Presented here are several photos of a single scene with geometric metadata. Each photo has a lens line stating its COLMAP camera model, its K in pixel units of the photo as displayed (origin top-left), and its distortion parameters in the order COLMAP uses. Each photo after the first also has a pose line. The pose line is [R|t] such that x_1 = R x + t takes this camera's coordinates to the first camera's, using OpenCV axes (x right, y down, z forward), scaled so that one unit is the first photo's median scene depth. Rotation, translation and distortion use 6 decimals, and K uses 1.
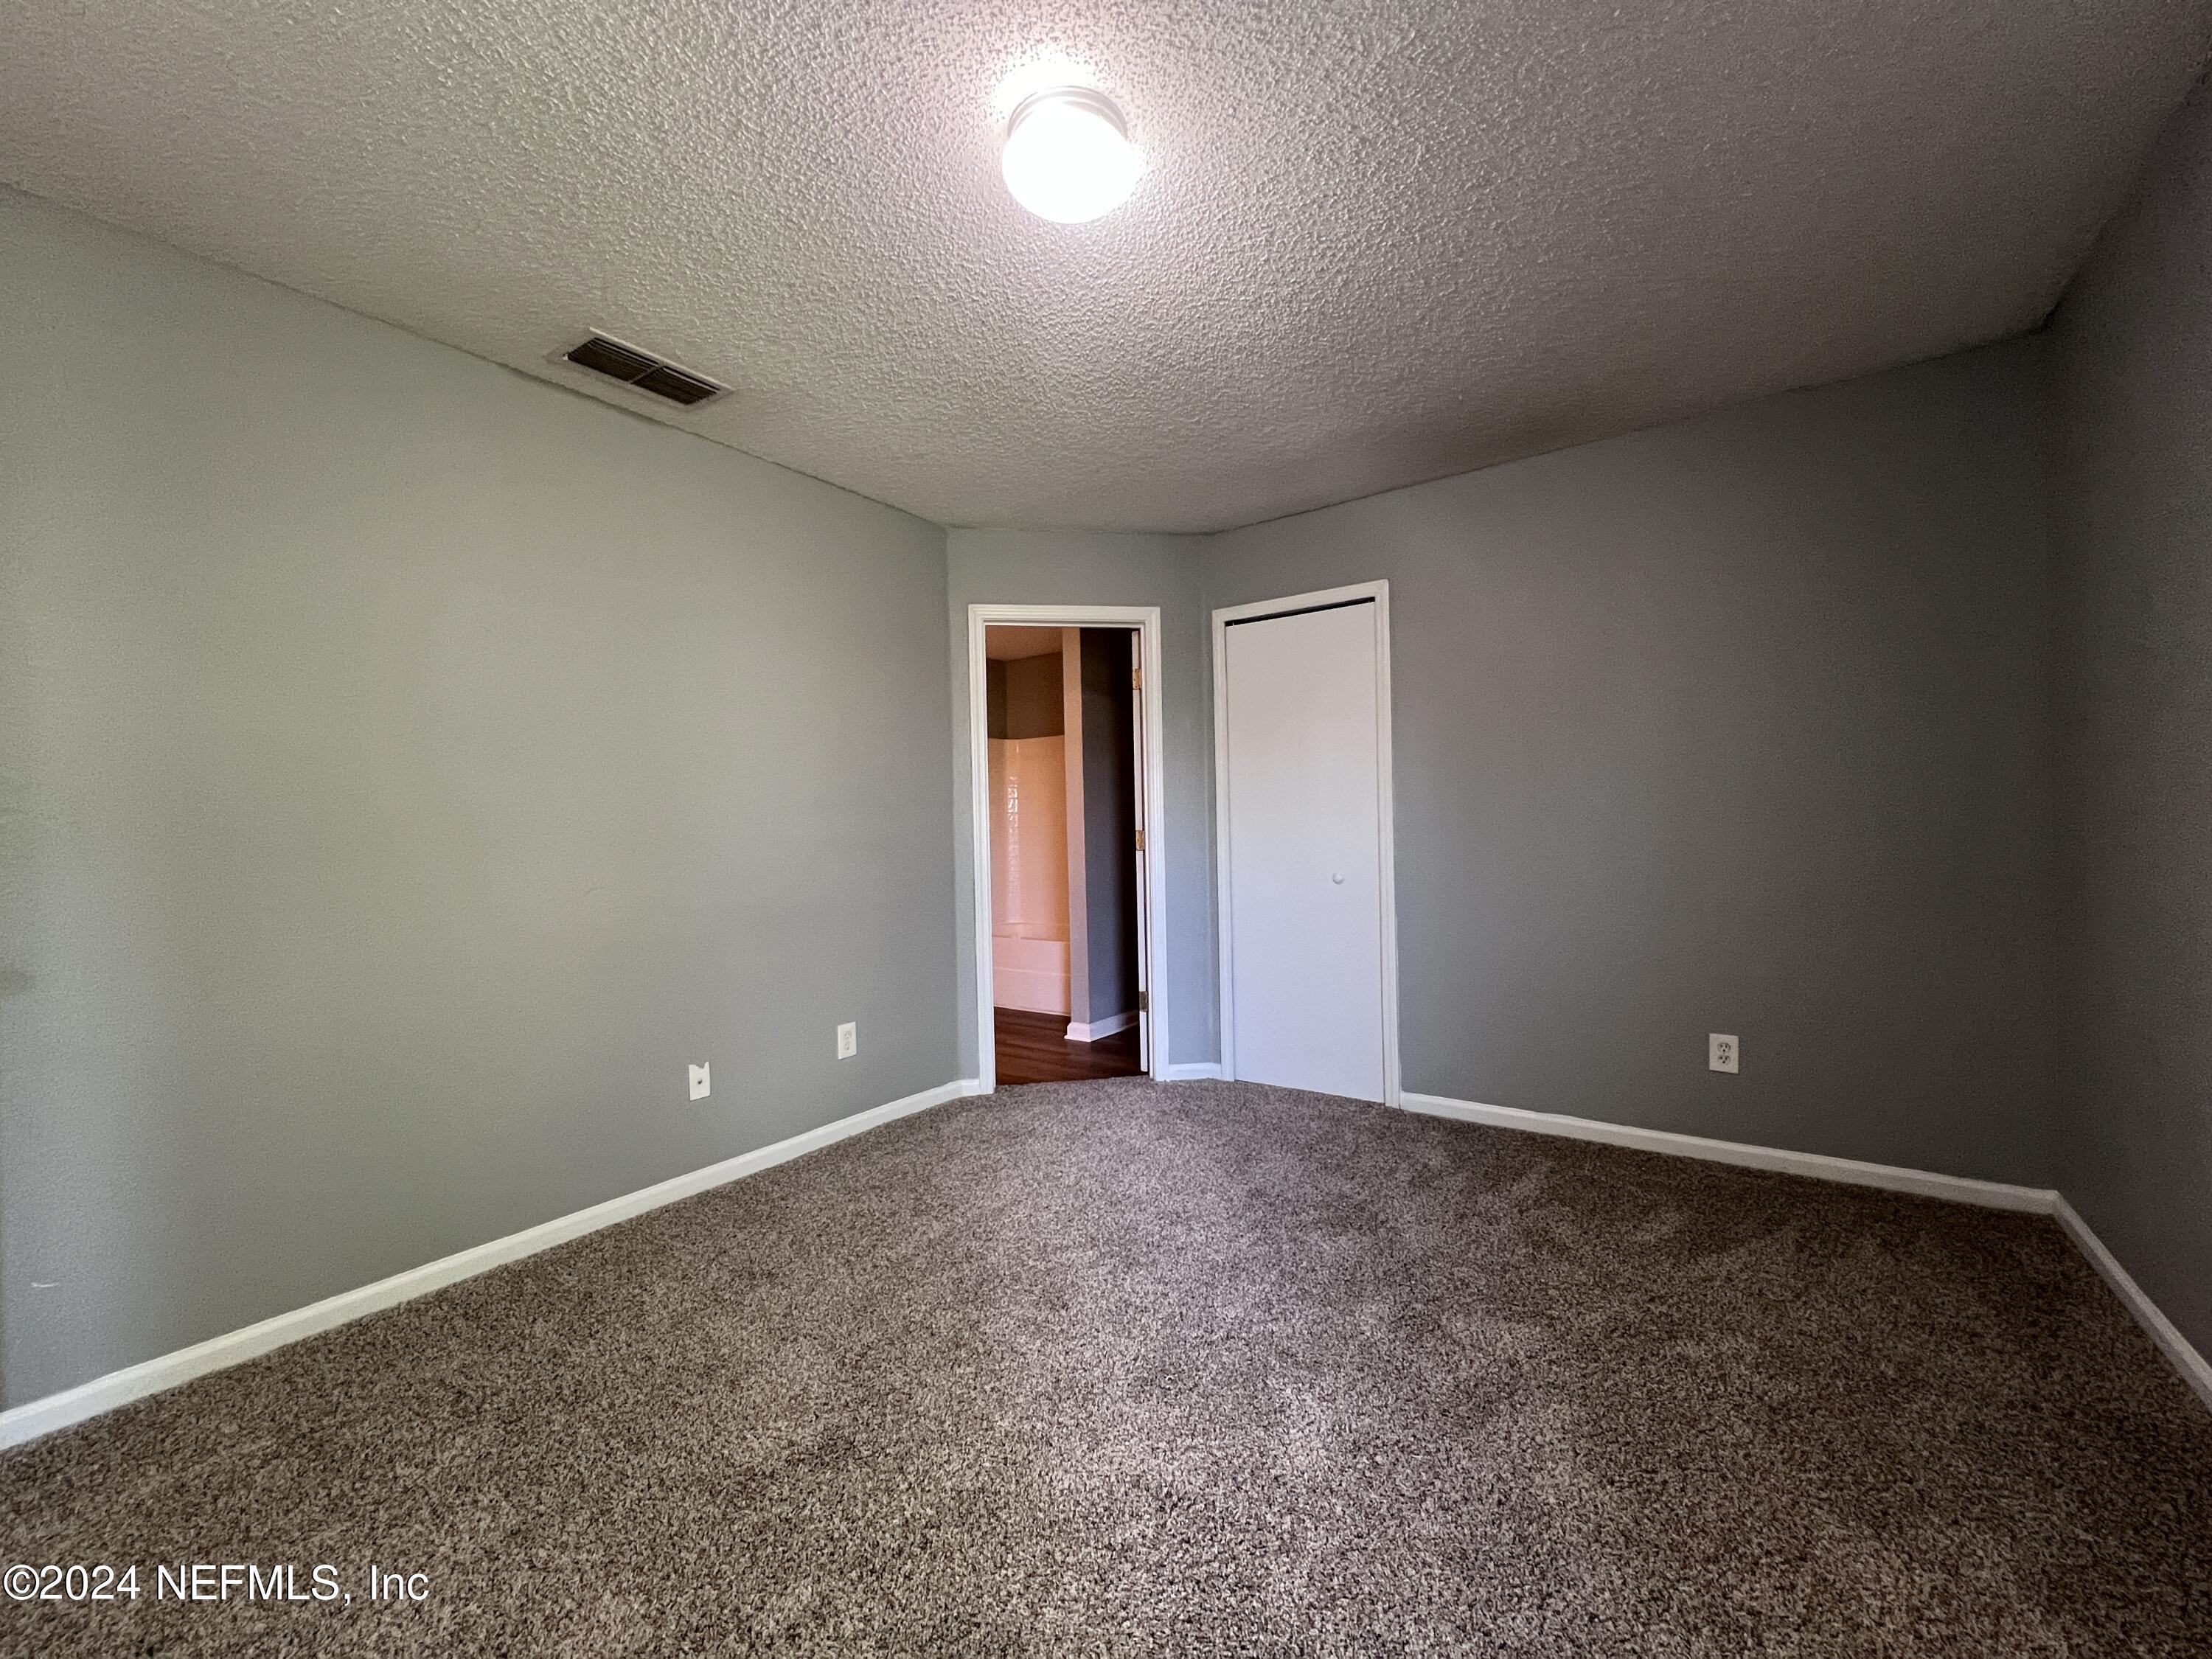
lens RADIAL K [[881.9, 0, 1103.6], [0, 881.9, 835.9], [0, 0, 1]] dist [-0.001533, 0.000475]
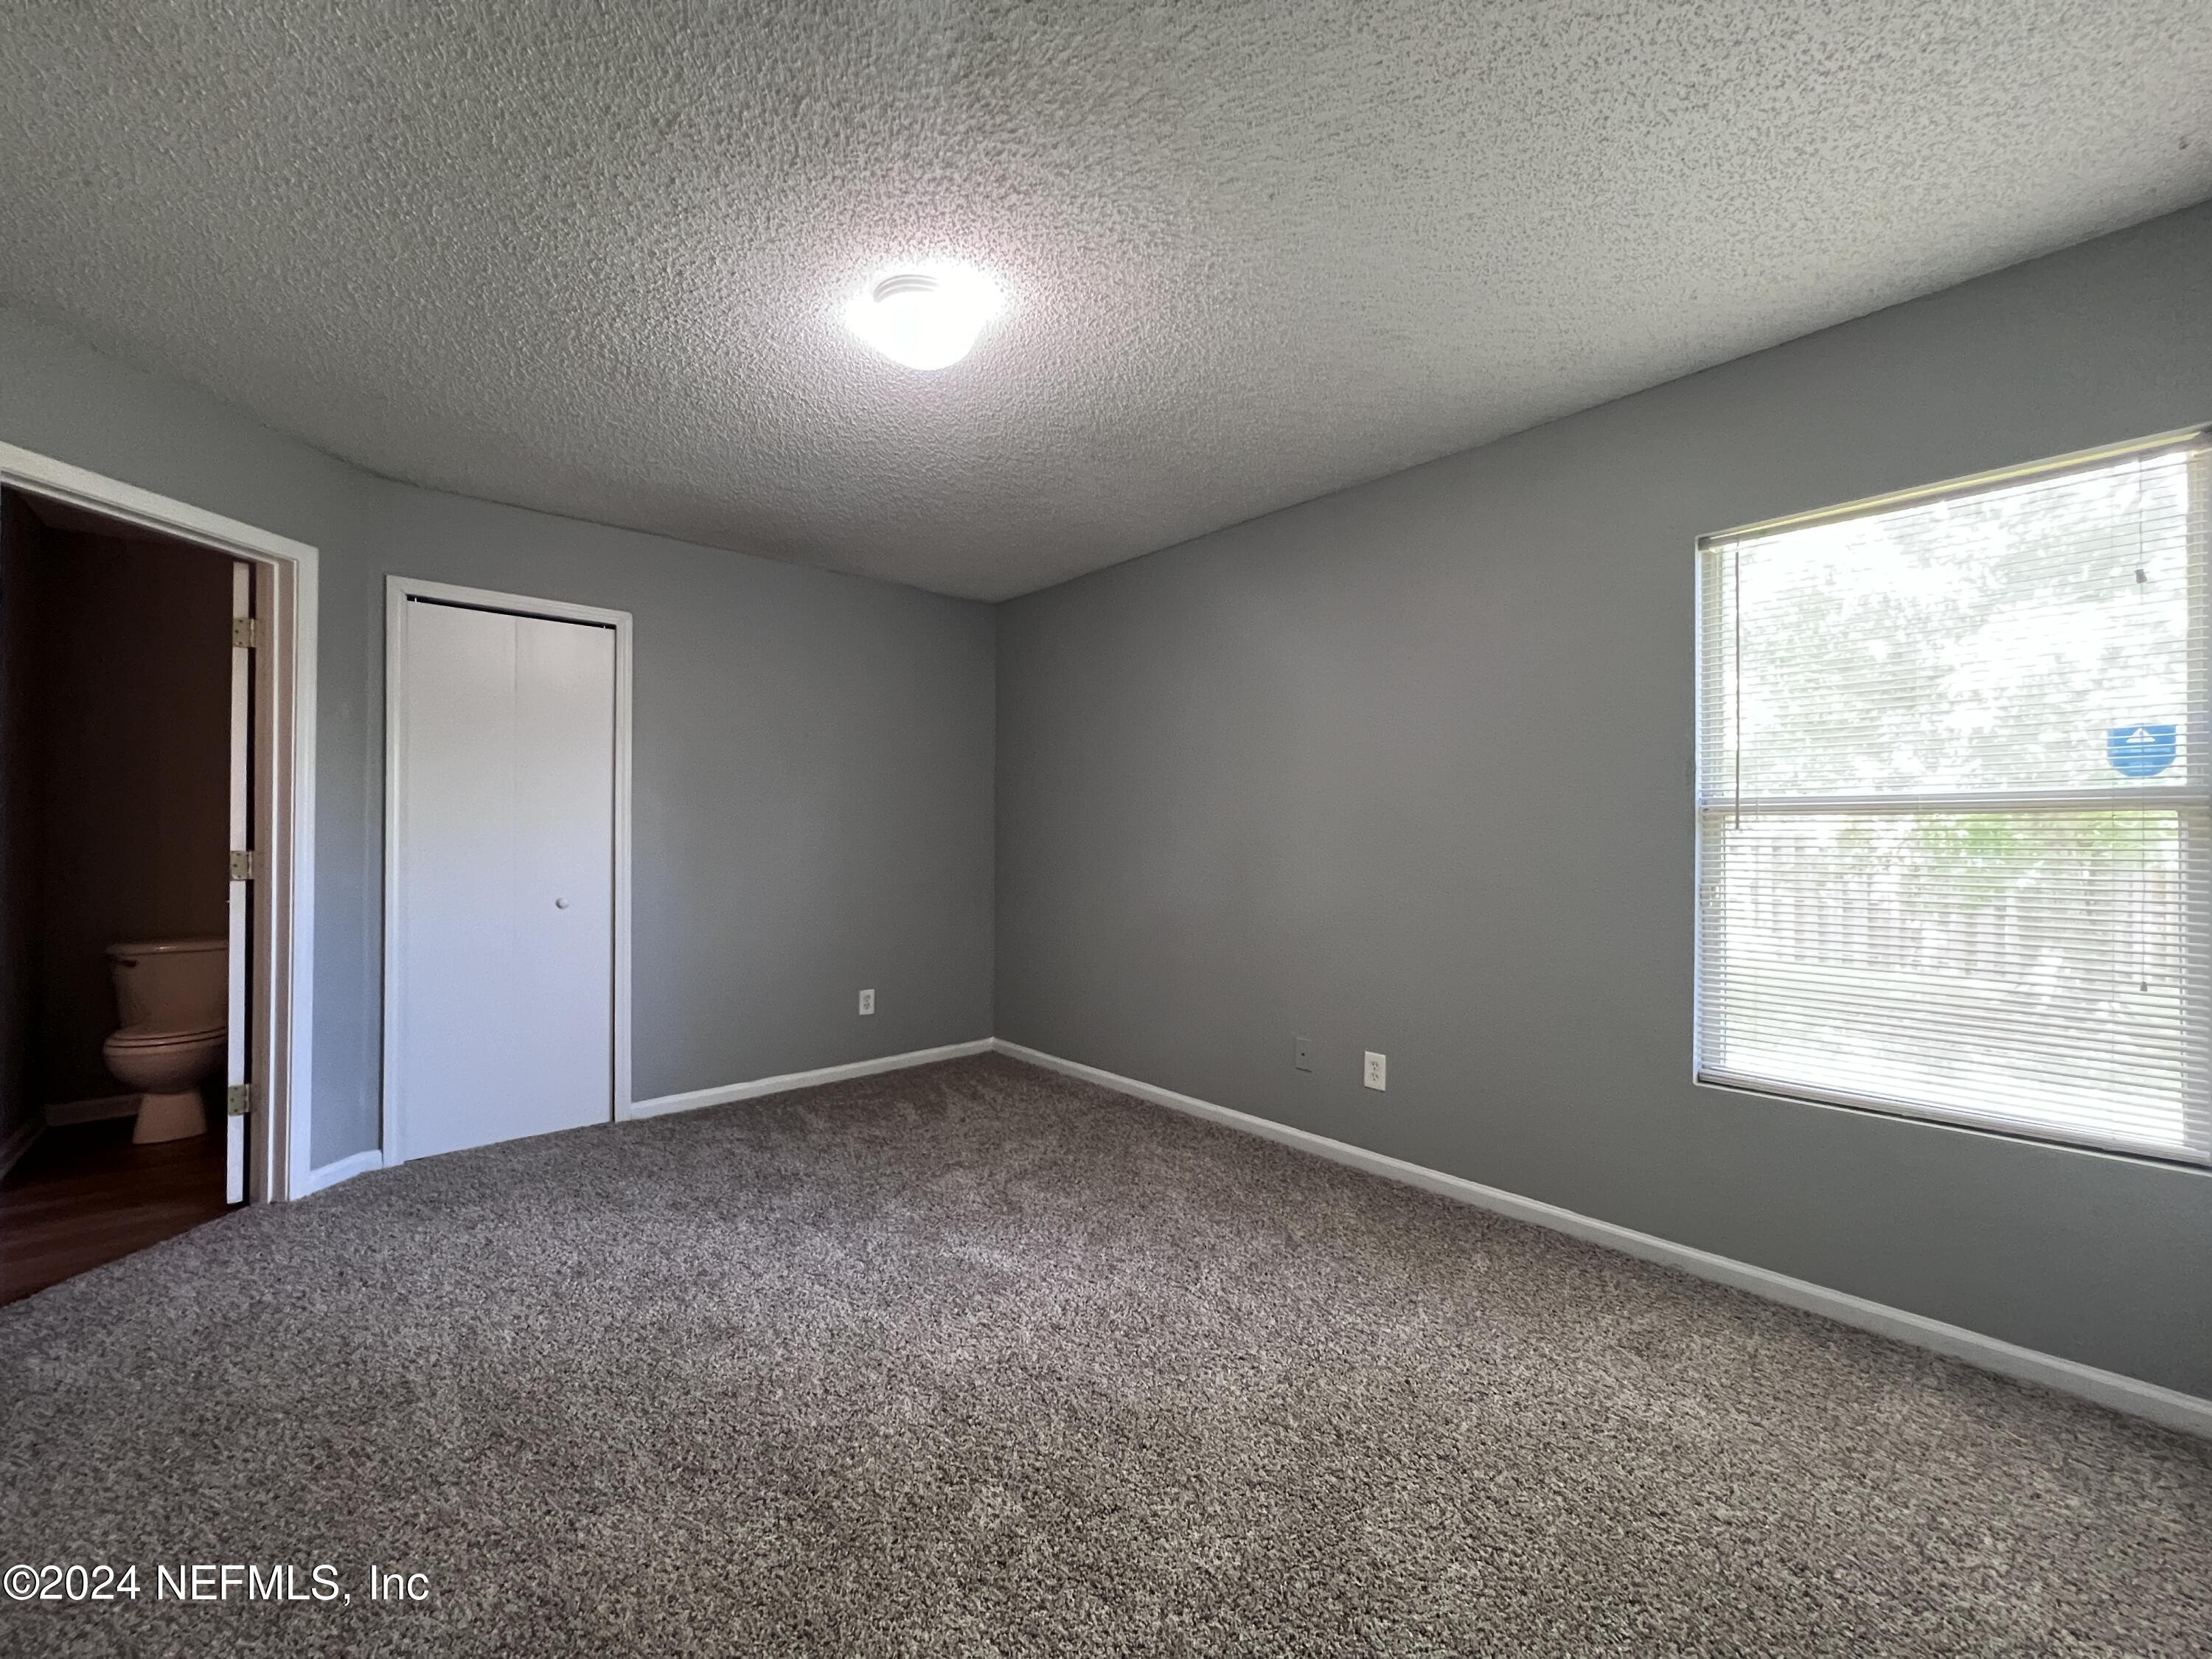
lens RADIAL K [[881.9, 0, 1102.1], [0, 881.9, 830.8], [0, 0, 1]] dist [-0.001533, 0.000475]
pose [[0.221083, 0.030894, 0.974766, -0.674142], [0.001402, 0.999487, -0.031996, 0.002151], [-0.975254, 0.008441, 0.220926, 0.265667]]
